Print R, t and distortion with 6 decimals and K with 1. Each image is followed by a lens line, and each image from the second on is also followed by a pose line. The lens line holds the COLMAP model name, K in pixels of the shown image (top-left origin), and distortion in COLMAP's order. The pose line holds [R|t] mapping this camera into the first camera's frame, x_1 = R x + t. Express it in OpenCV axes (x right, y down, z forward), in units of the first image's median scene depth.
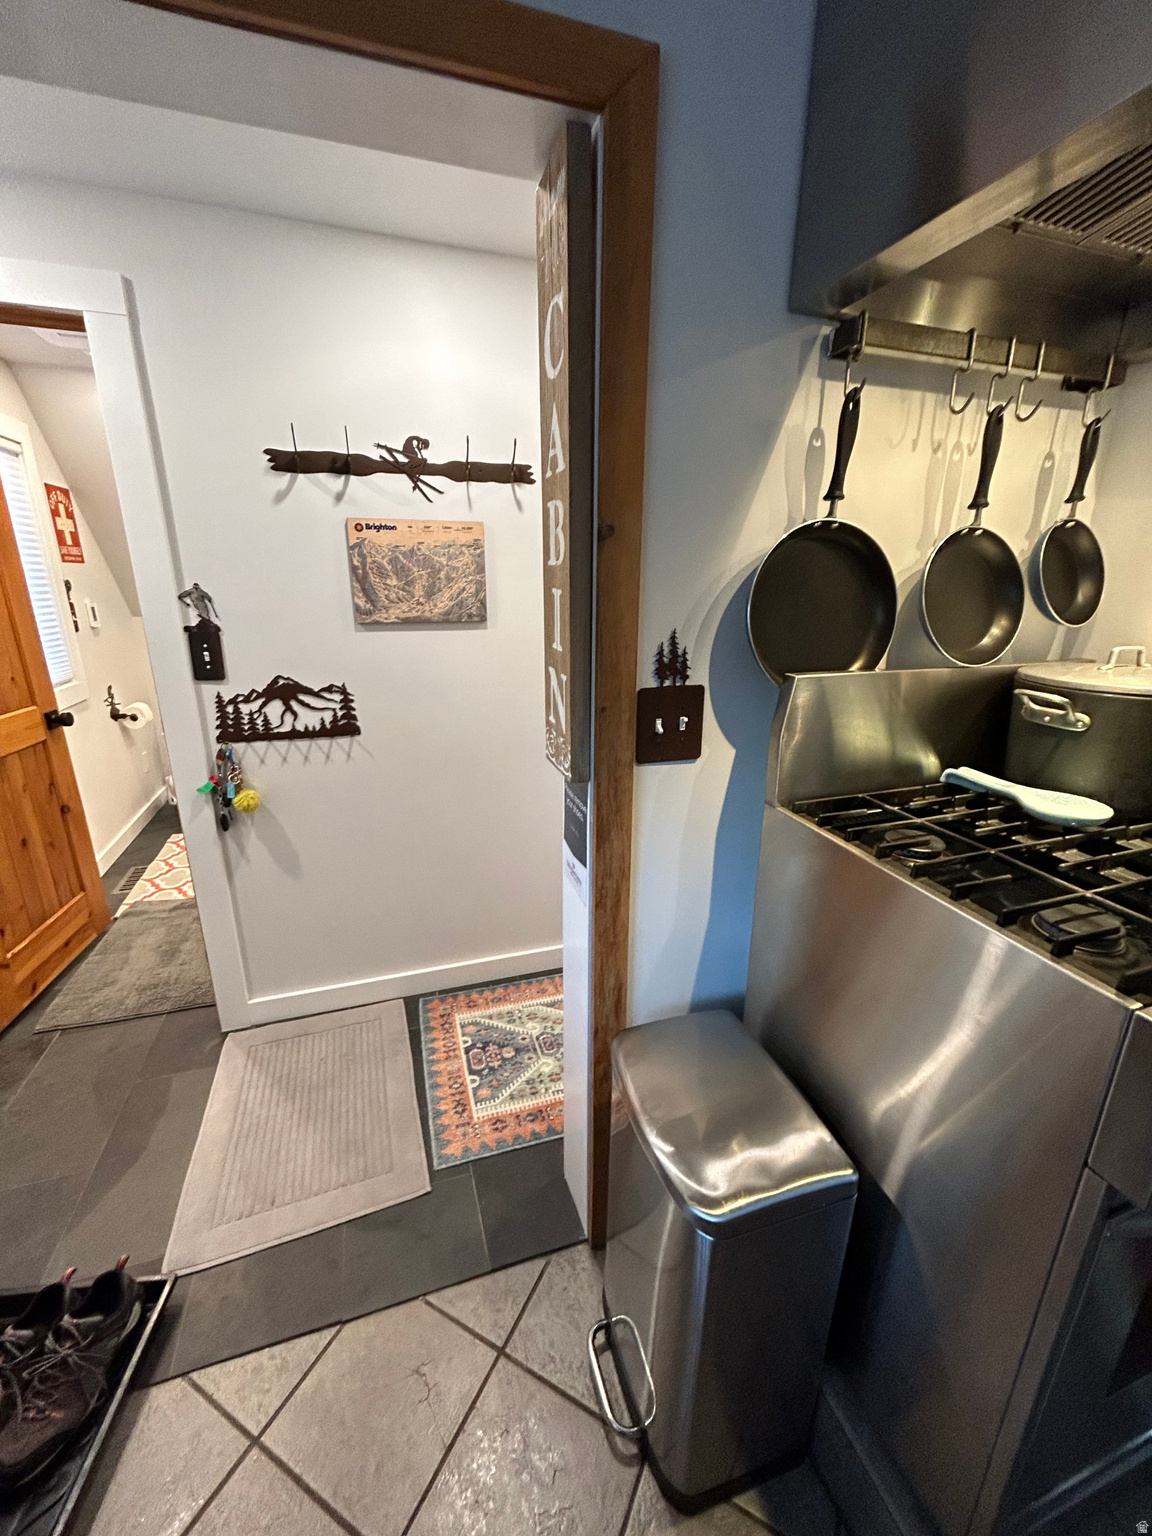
lens RADIAL K [[618.4, 0, 580.0], [0, 618.4, 774.0], [0, 0, 1]] dist [-0.000057, 0.000073]
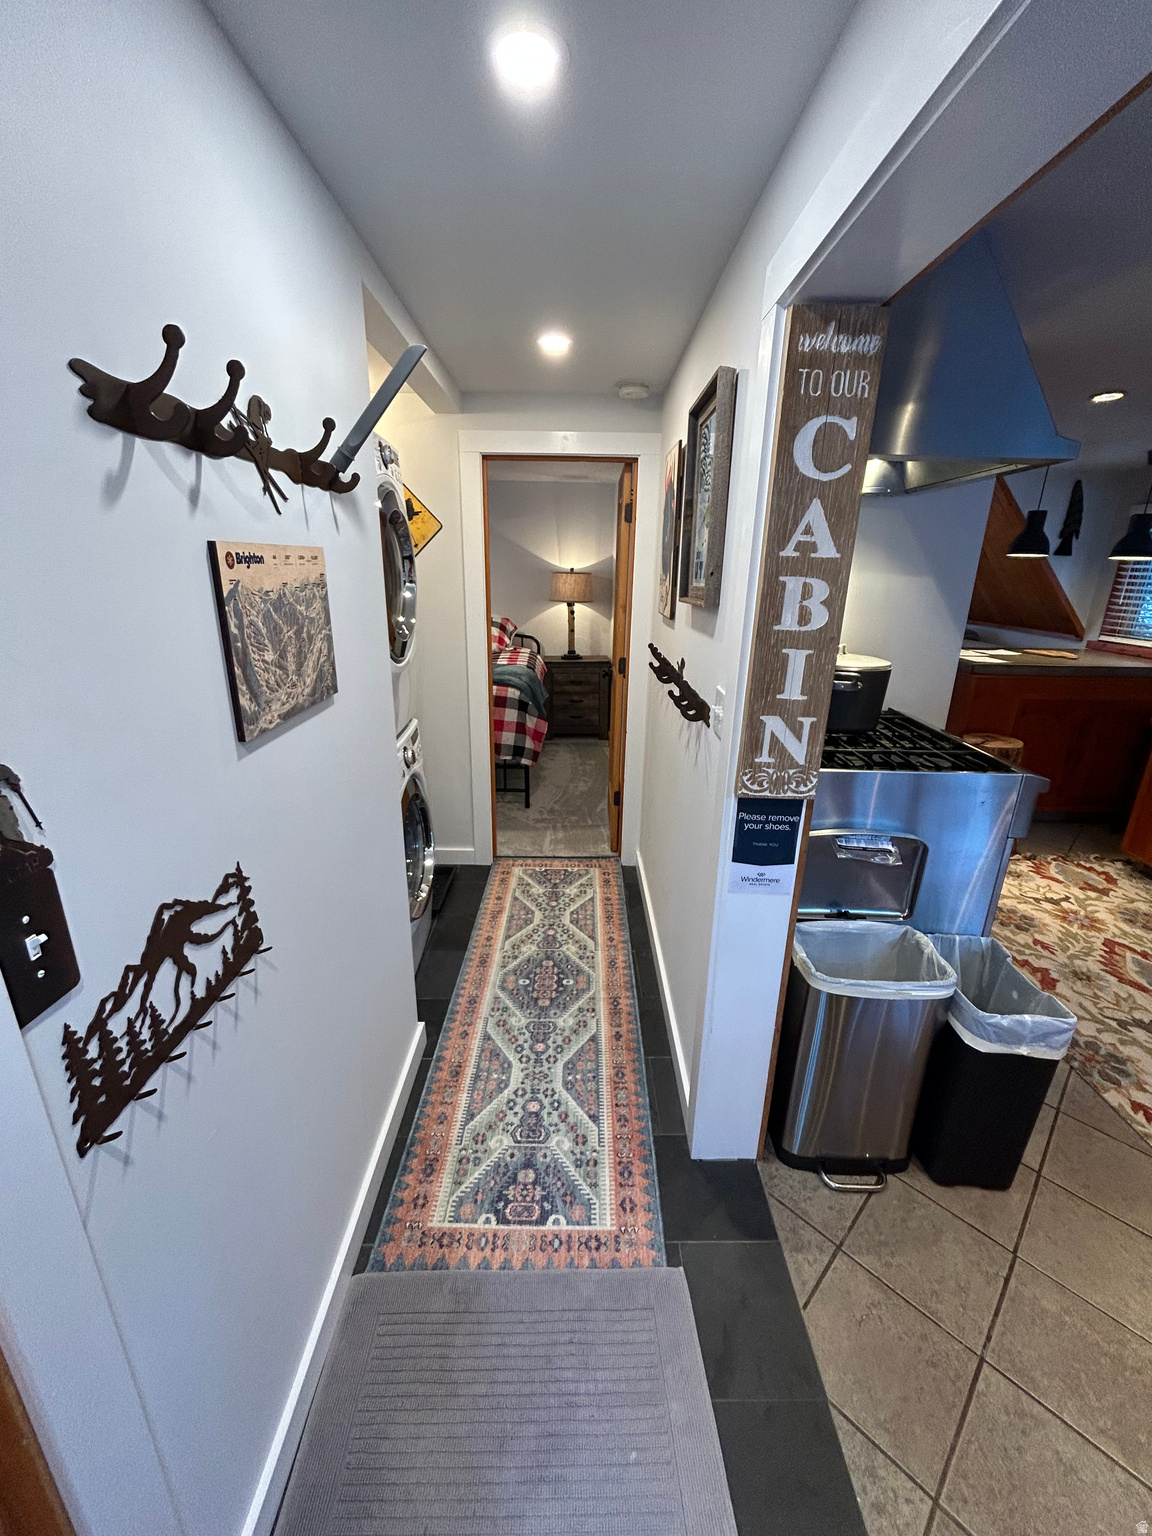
lens RADIAL K [[618.4, 0, 582.0], [0, 618.4, 765.3], [0, 0, 1]] dist [-0.000057, 0.000073]
pose [[0.303925, -0.289091, 0.907775, -0.761016], [0.256484, 0.942497, 0.214278, -0.268535], [-0.917522, 0.167705, 0.360595, 0.567349]]
